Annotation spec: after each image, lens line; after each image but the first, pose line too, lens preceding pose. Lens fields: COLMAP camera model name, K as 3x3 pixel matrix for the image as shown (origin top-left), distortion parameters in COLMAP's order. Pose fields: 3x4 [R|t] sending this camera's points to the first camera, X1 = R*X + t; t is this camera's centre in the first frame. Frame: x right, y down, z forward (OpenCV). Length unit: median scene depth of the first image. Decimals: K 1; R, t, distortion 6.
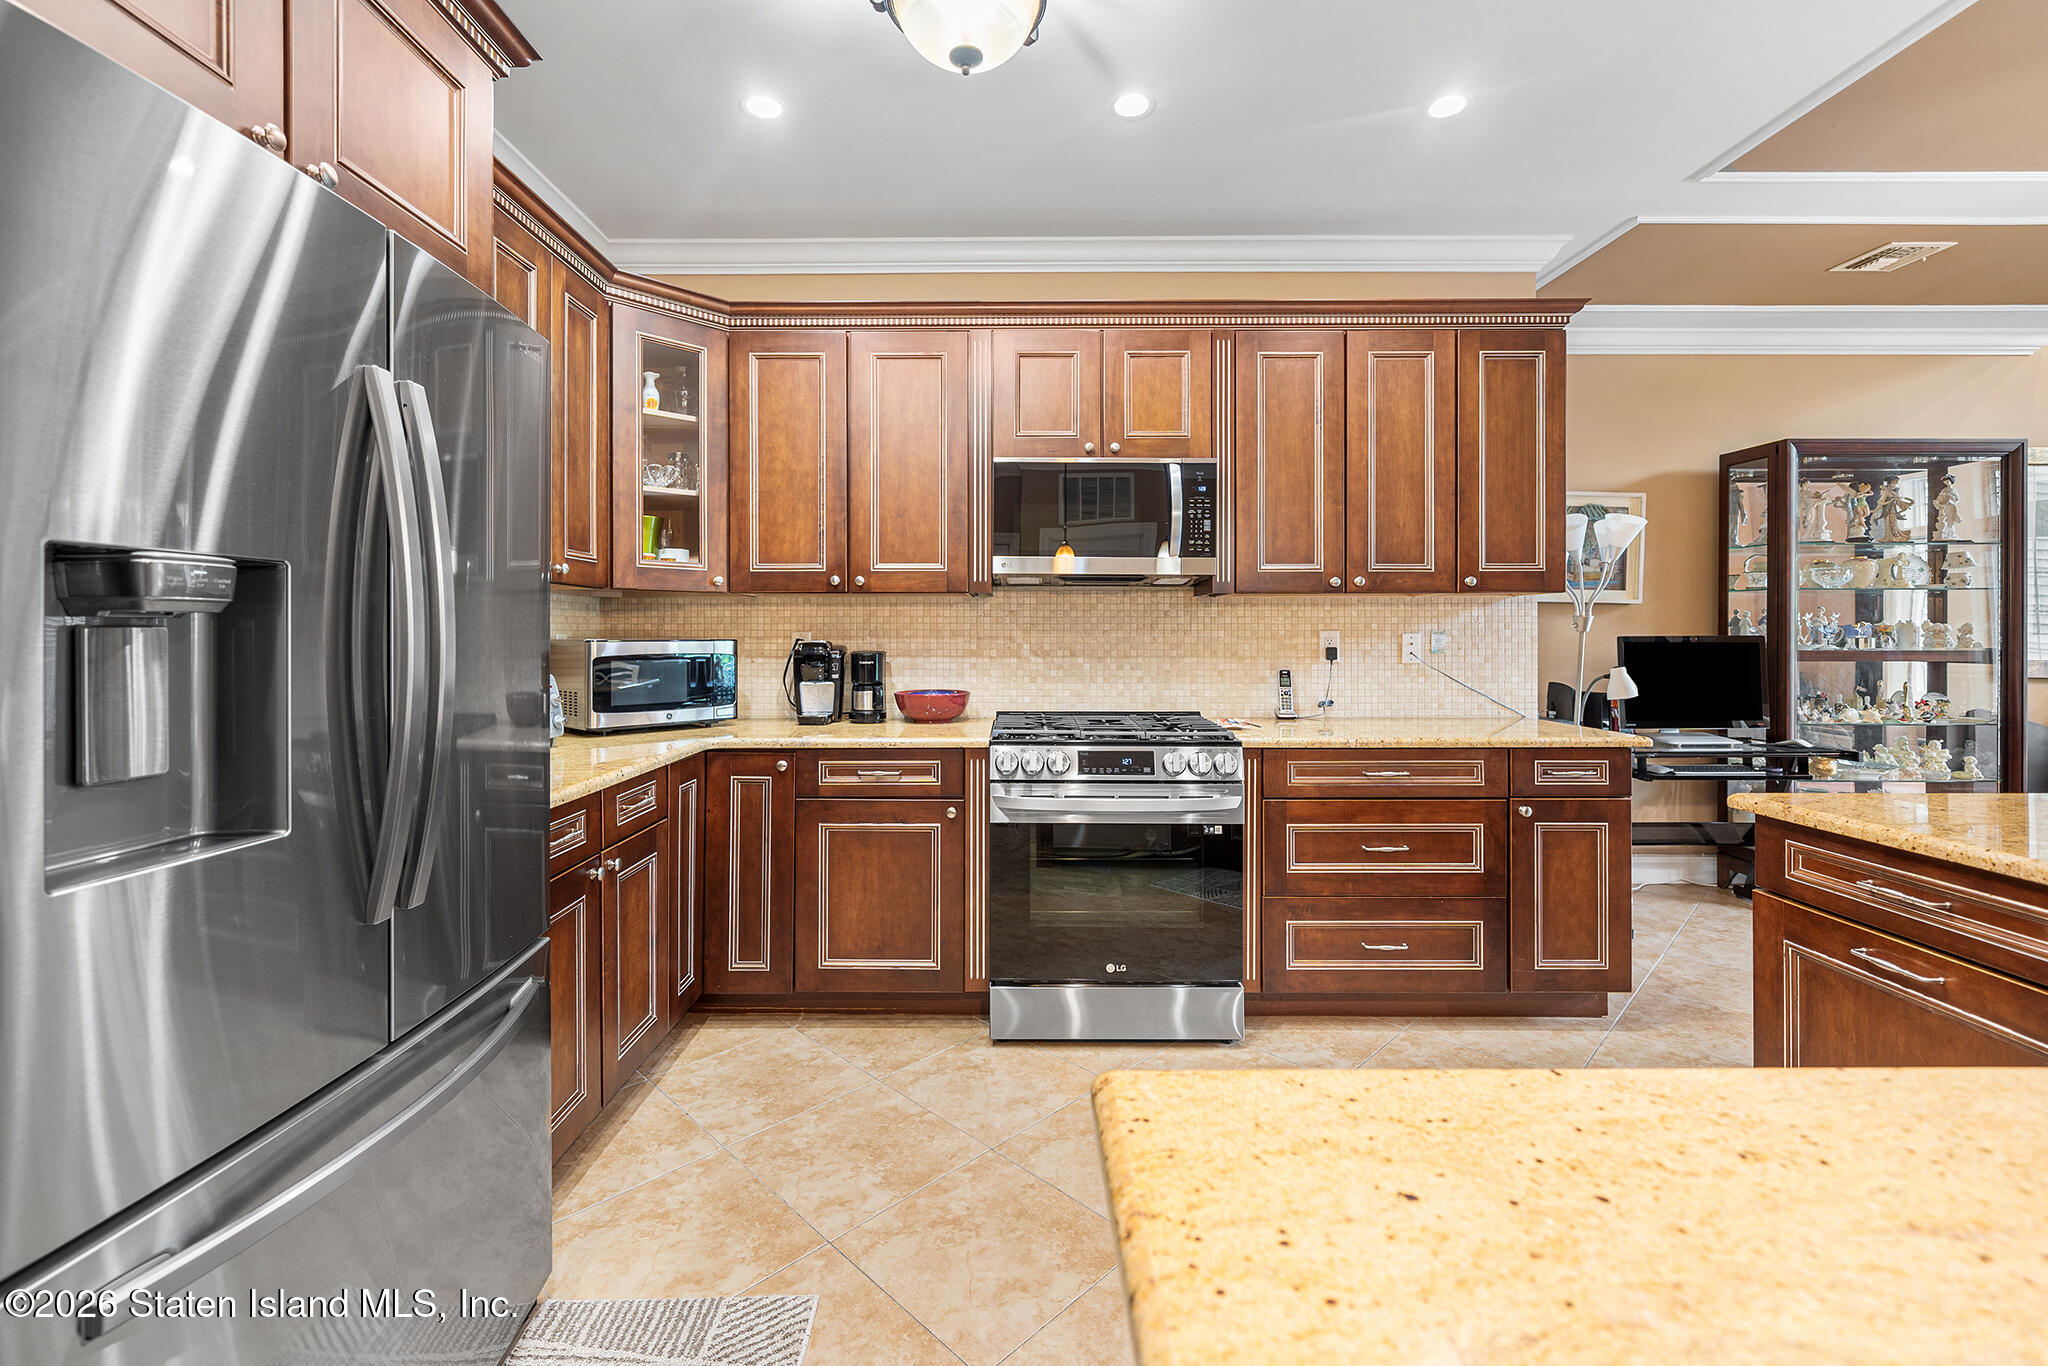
lens RADIAL K [[867.4, 0, 995.1], [0, 867.4, 634.8], [0, 0, 1]] dist [-0.000773, 0.000051]
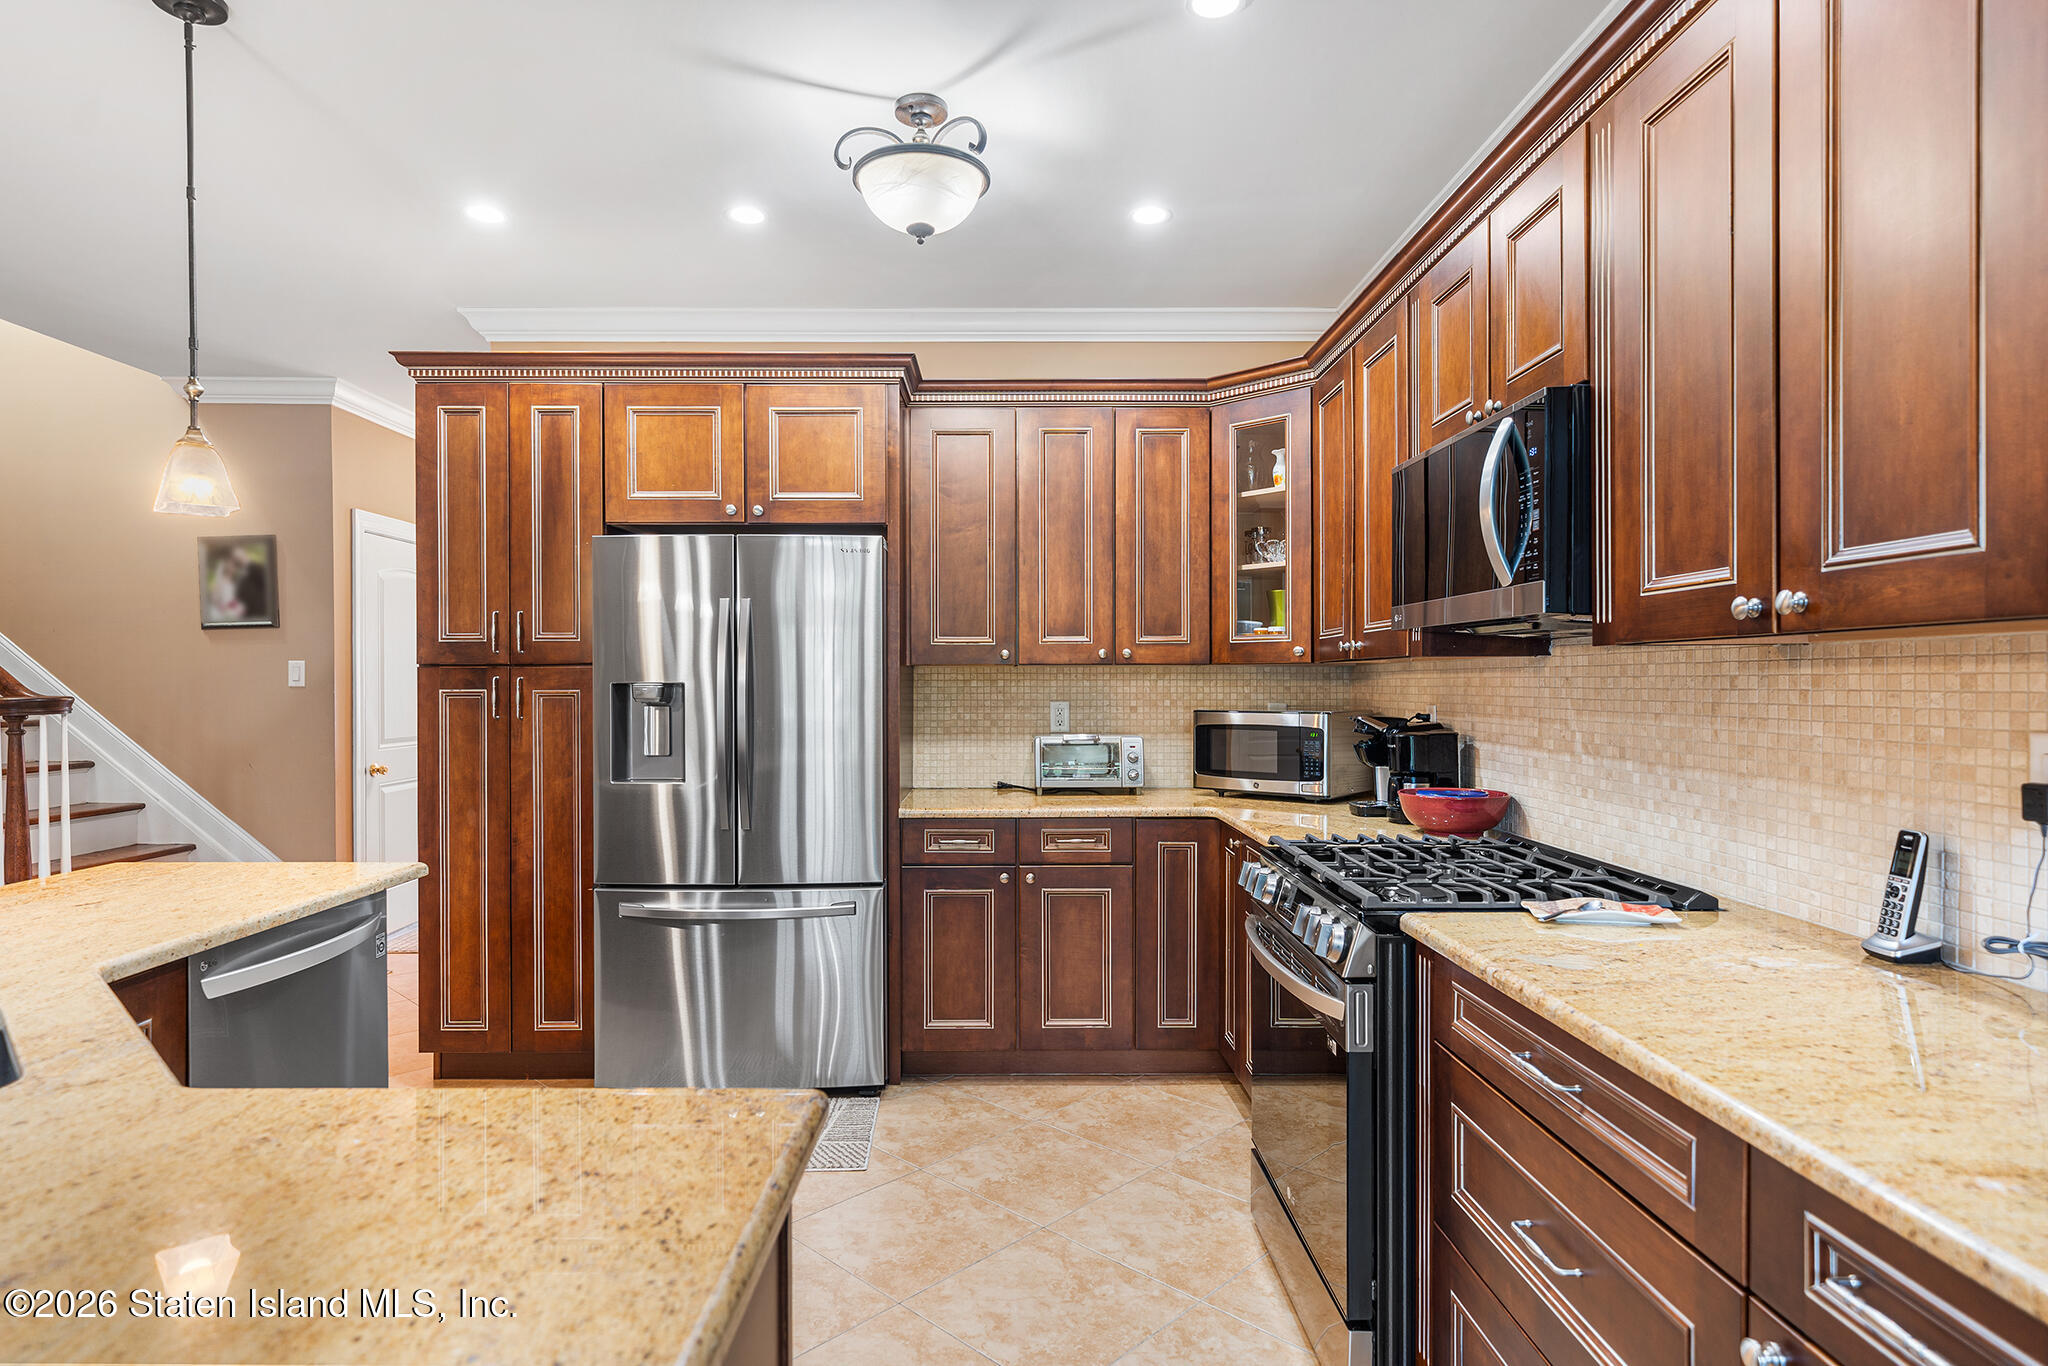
lens RADIAL K [[1099.1, 0, 1024.0], [0, 1099.1, 683.0], [0, 0, 1]] dist [-0.001007, 0.000059]
pose [[0.022662, 0.001046, -0.999743, 0.871384], [0.001652, 0.999998, 0.001084, -0.027872], [0.999742, -0.001676, 0.022660, 0.651244]]
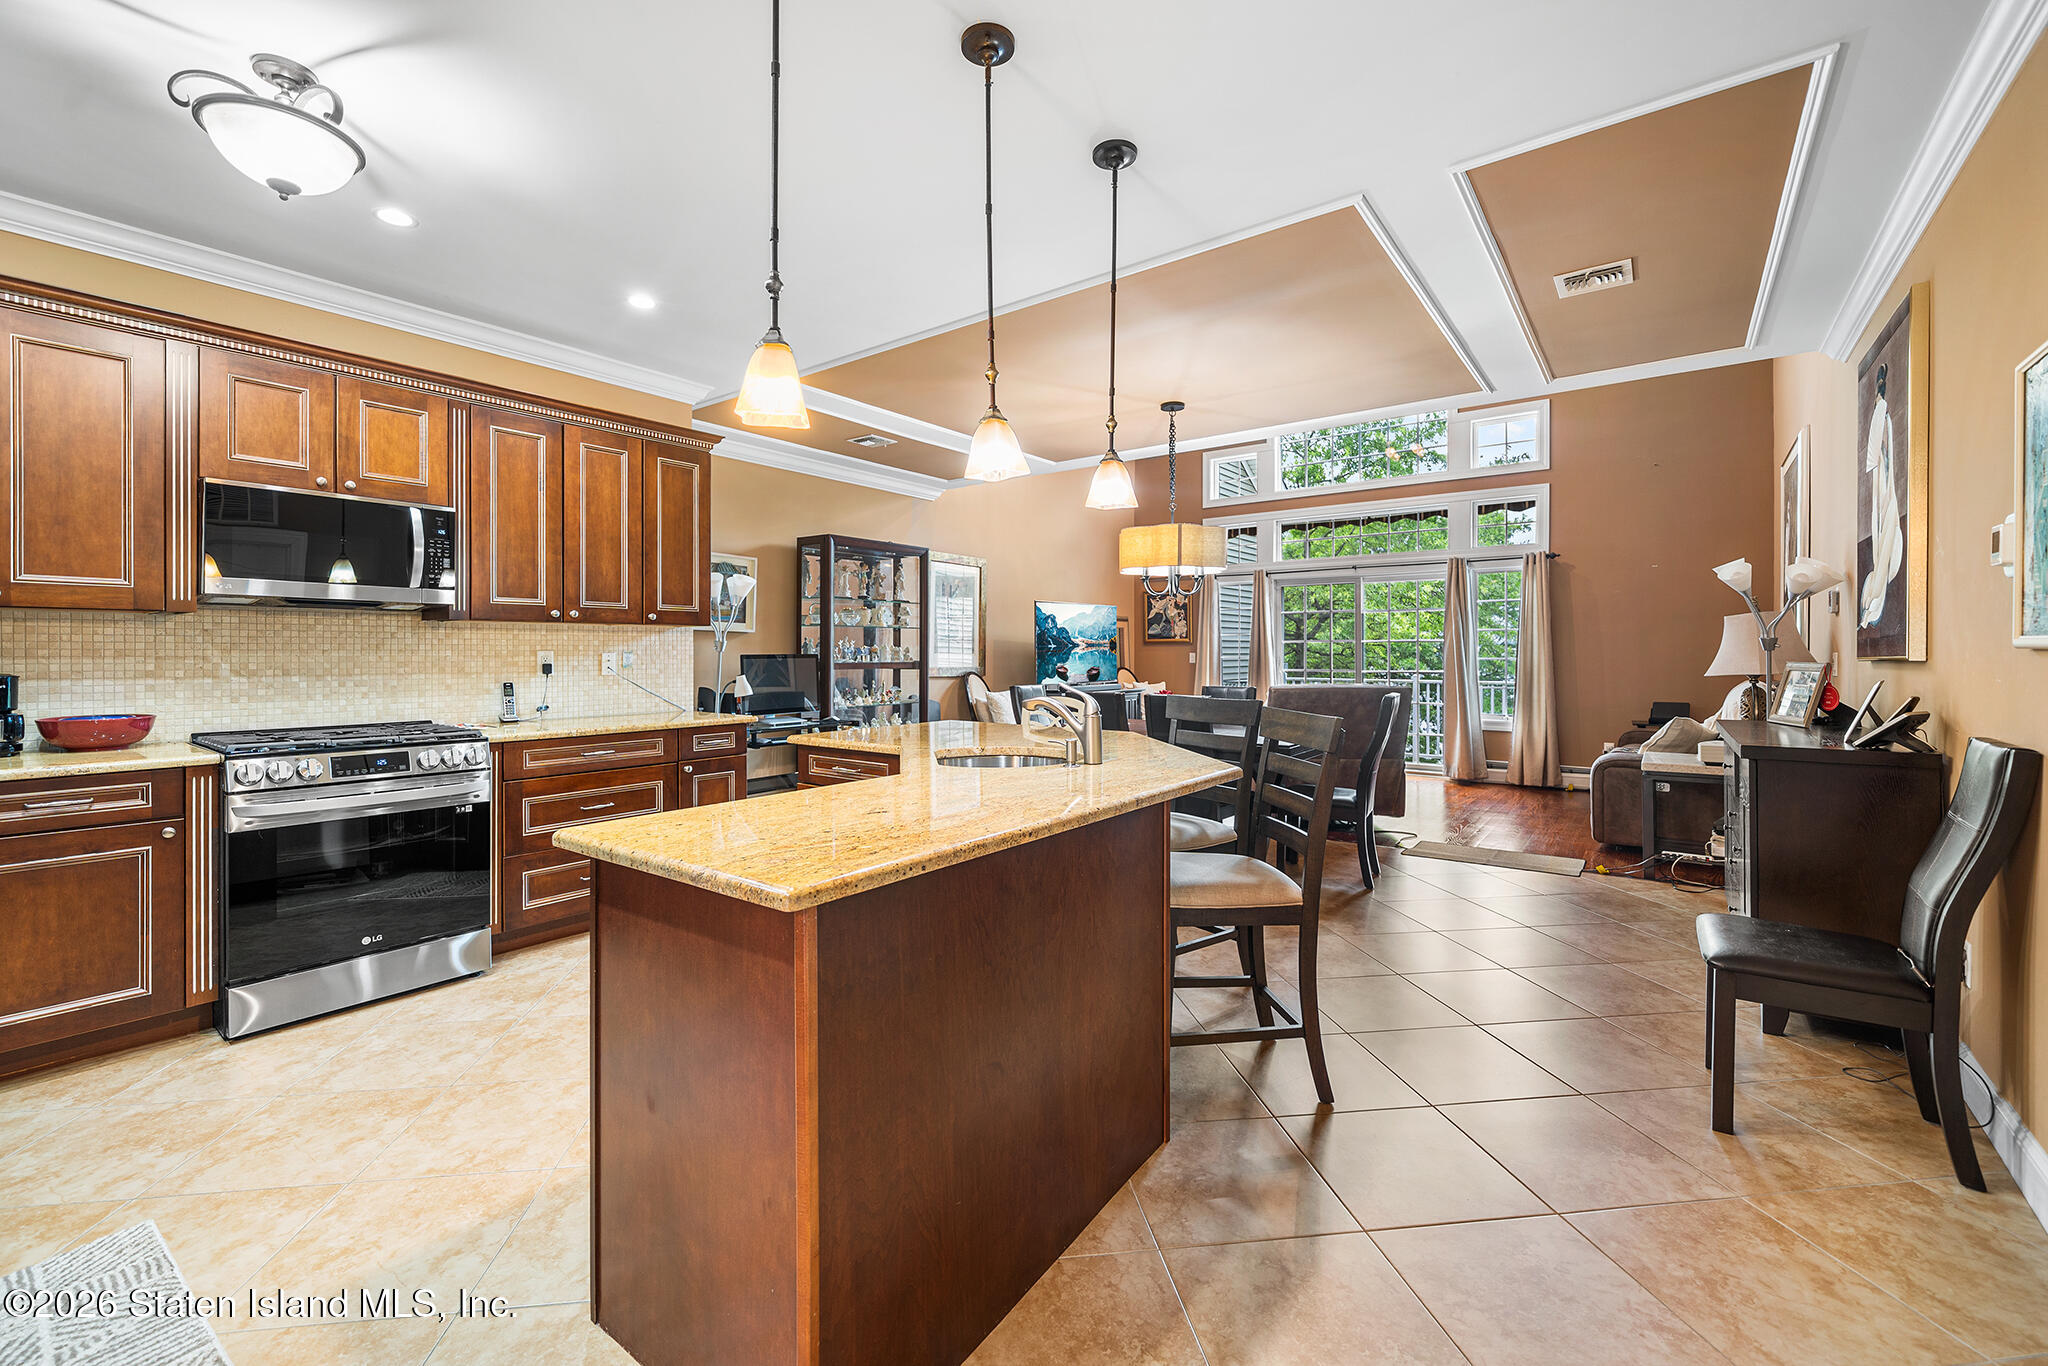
lens RADIAL K [[863.9, 0, 1021.6], [0, 863.9, 652.2], [0, 0, 1]] dist [-0.000200, -0.000096]
pose [[0.594849, -0.000004, 0.803838, -0.234733], [0.000584, 1.000000, -0.000427, -0.001694], [-0.803837, 0.000723, 0.594849, -0.338545]]
